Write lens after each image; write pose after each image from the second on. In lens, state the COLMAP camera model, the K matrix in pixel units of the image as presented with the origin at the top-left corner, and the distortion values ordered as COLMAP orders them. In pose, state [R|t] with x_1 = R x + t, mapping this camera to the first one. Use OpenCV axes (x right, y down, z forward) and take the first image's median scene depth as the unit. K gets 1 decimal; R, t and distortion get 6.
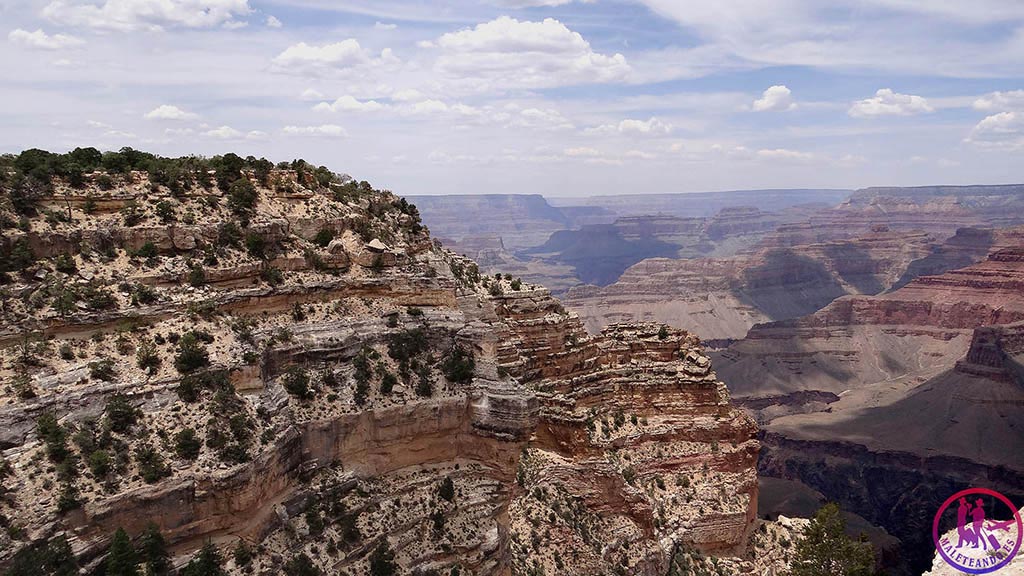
lens RADIAL K [[836.9, 0, 513.4], [0, 836.9, 282.1], [0, 0, 1]] dist [0.031662, 0.001361]
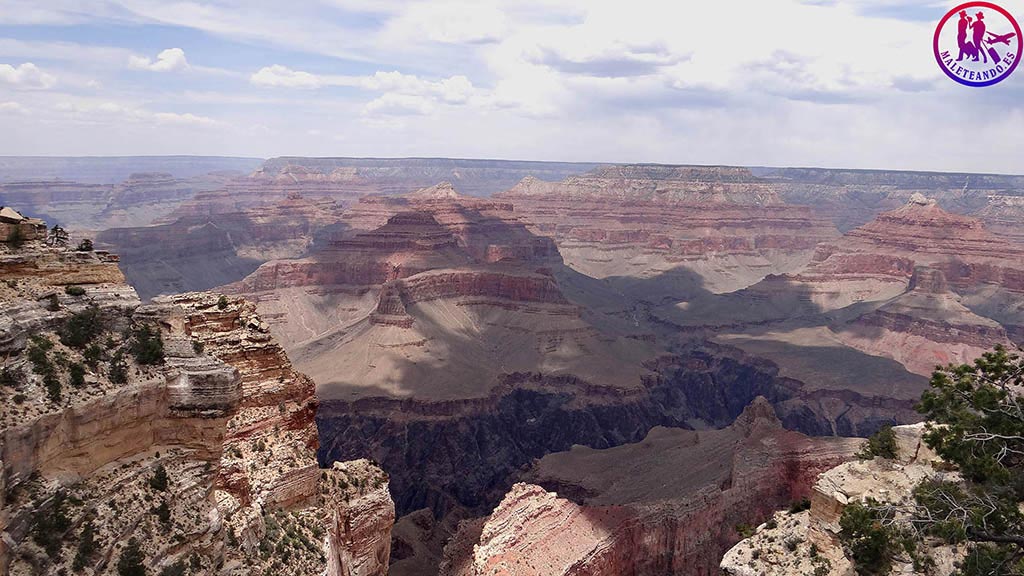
lens RADIAL K [[836.9, 0, 512.7], [0, 836.9, 291.0], [0, 0, 1]] dist [0.031662, 0.001361]
pose [[0.781089, -0.073232, 0.620110, -0.166755], [0.042985, 0.997049, 0.063603, -0.000498], [-0.622938, -0.023024, 0.781932, 0.020527]]
